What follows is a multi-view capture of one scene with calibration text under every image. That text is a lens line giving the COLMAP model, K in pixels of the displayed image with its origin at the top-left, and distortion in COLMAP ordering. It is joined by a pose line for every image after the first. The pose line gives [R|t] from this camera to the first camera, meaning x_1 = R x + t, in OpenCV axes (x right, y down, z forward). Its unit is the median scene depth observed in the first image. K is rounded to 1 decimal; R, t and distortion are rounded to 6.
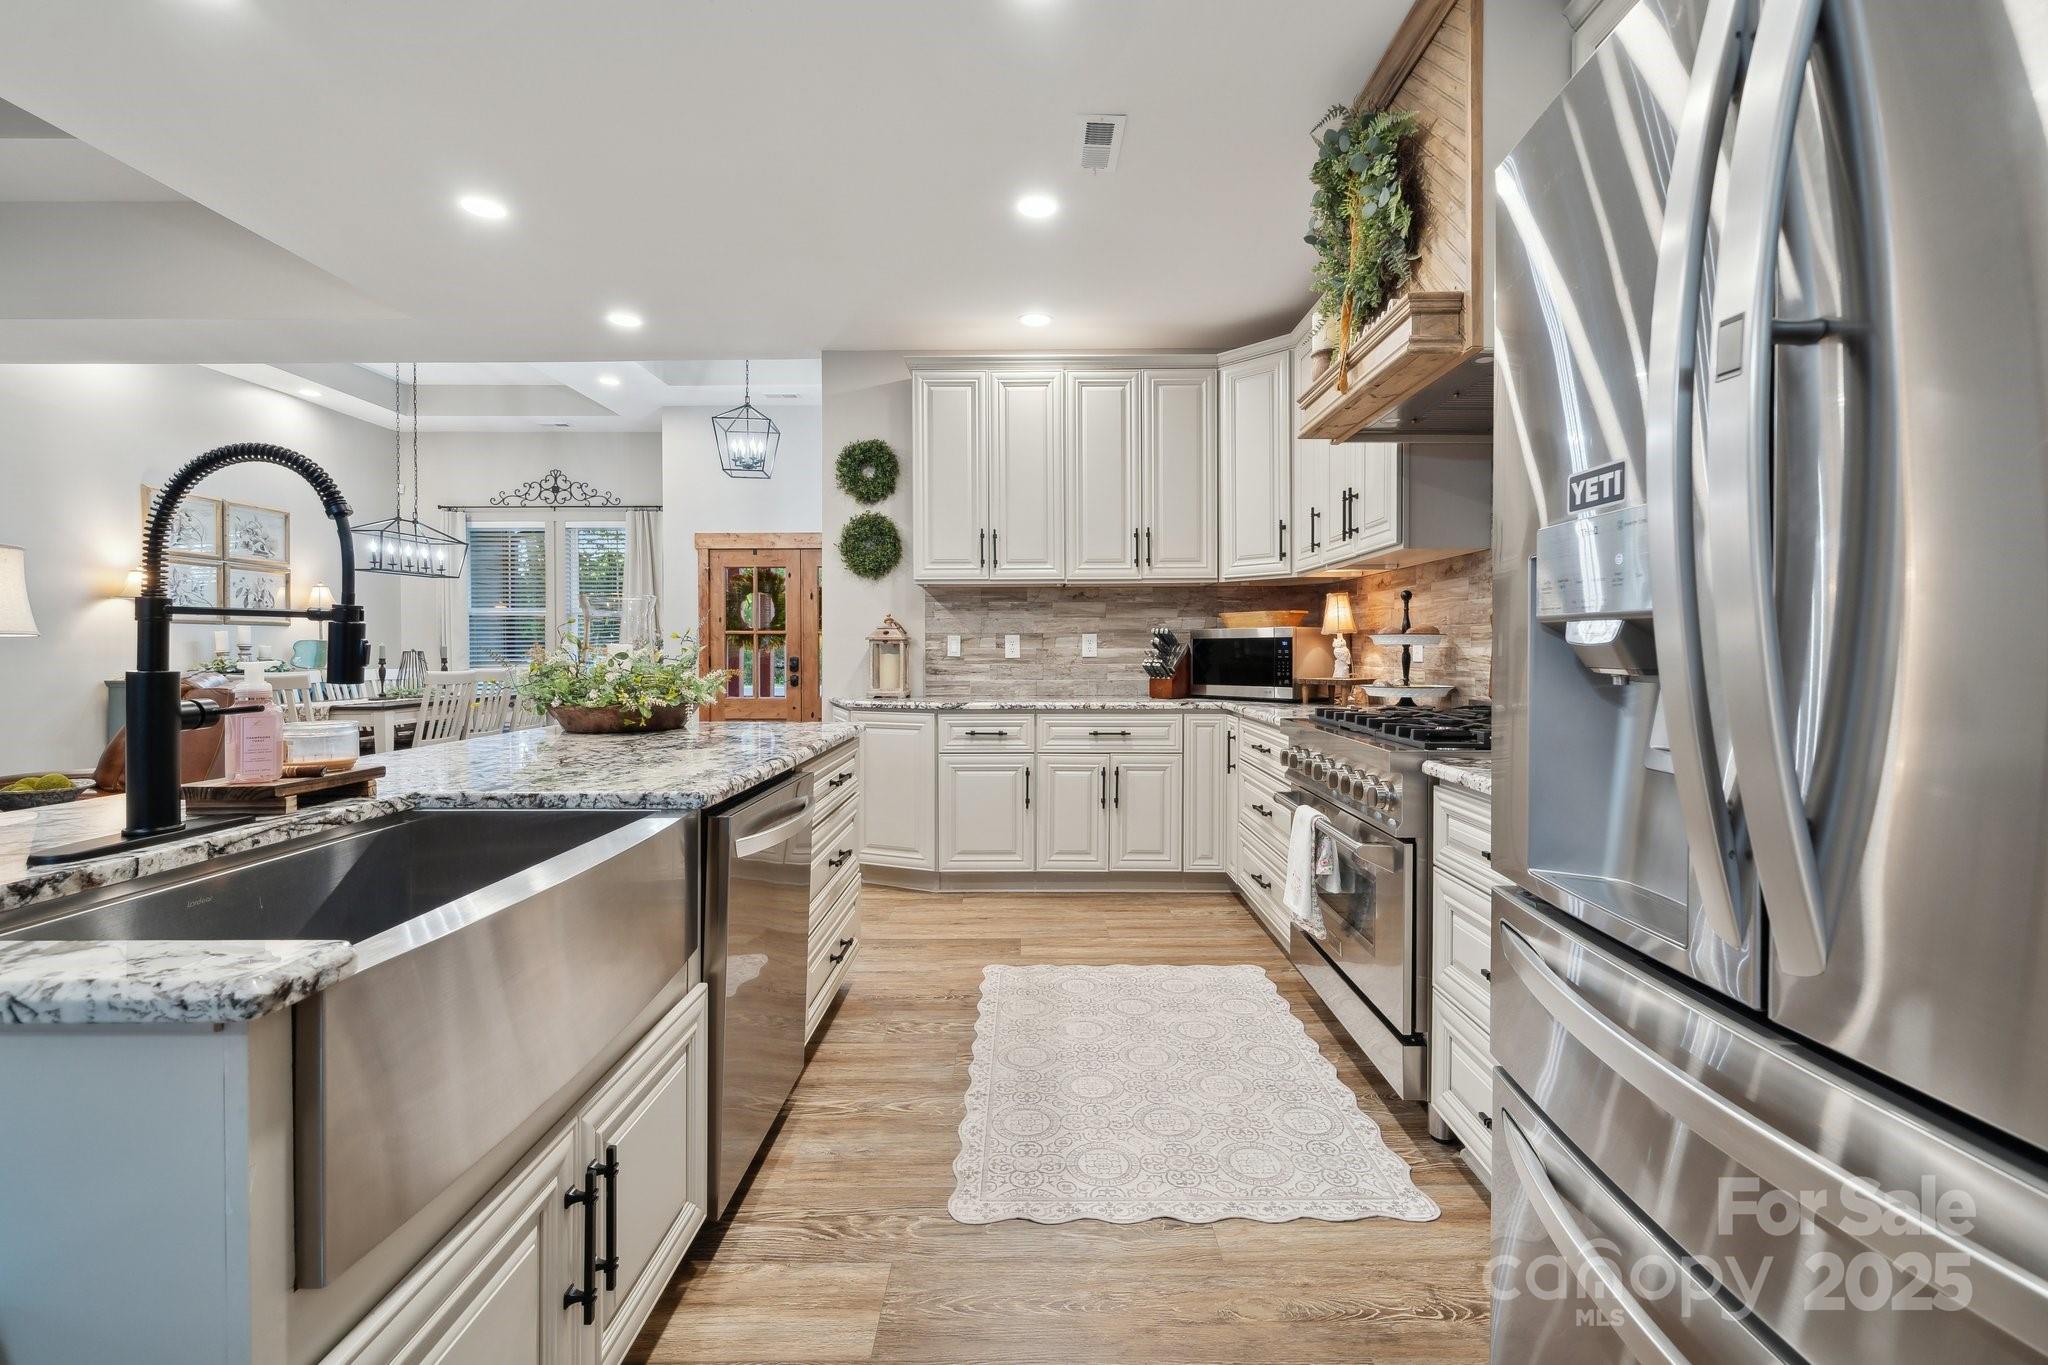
lens RADIAL K [[847.3, 0, 1023.8], [0, 847.3, 660.1], [0, 0, 1]] dist [0.000377, 0.000003]
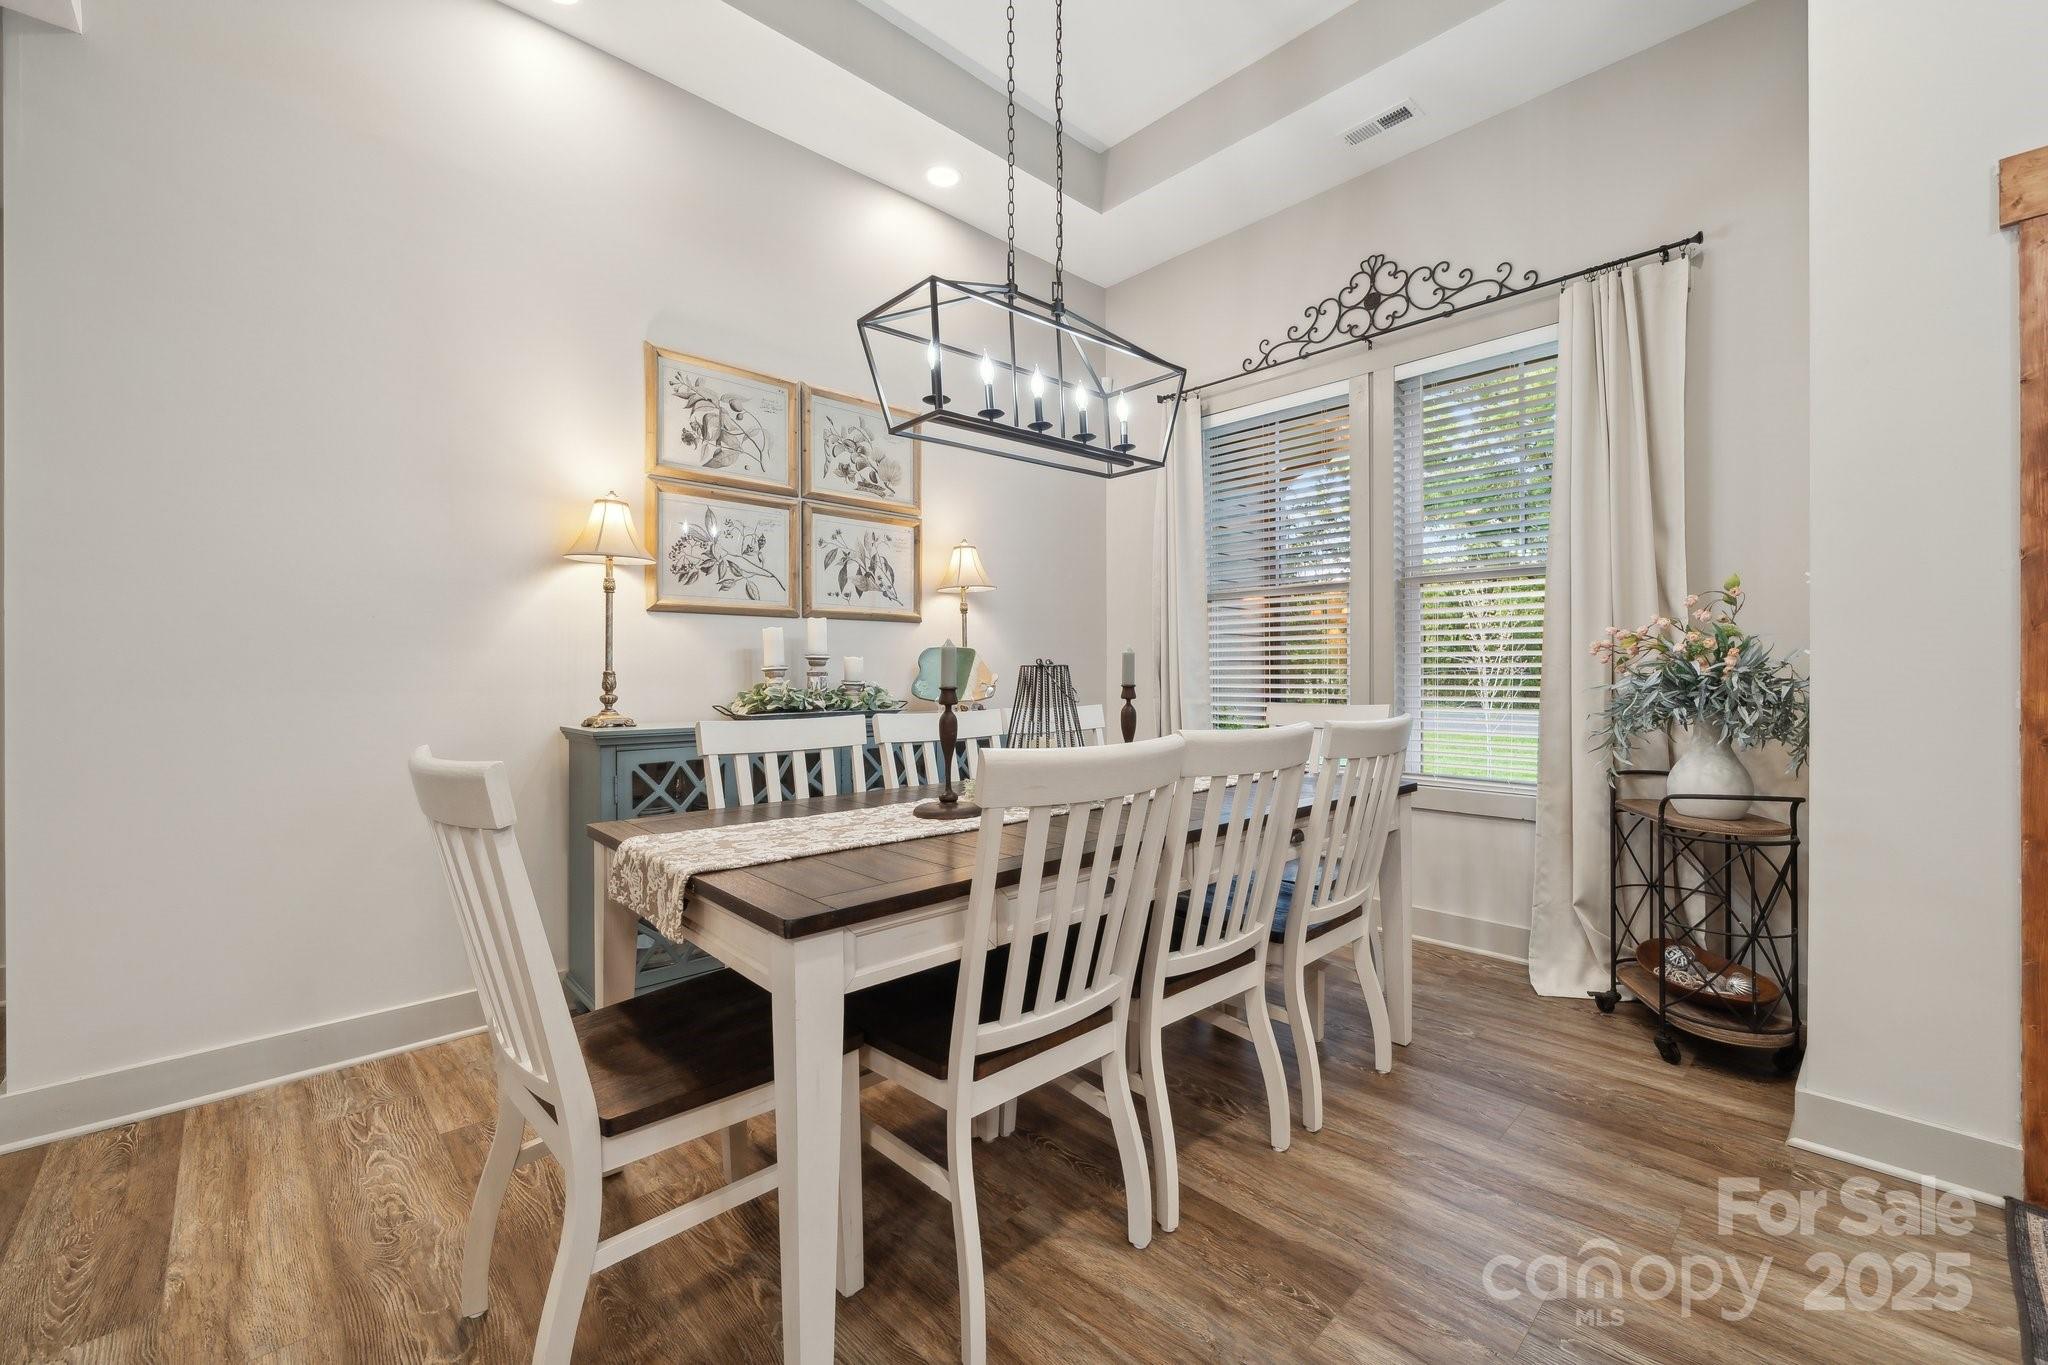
lens RADIAL K [[847.3, 0, 1025.5], [0, 847.3, 673.5], [0, 0, 1]] dist [0.000377, 0.000003]
pose [[0.684173, -0.002077, -0.729317, -0.365211], [-0.005872, 0.999948, -0.008357, -0.002879], [0.729296, 0.010000, 0.684125, 0.585392]]
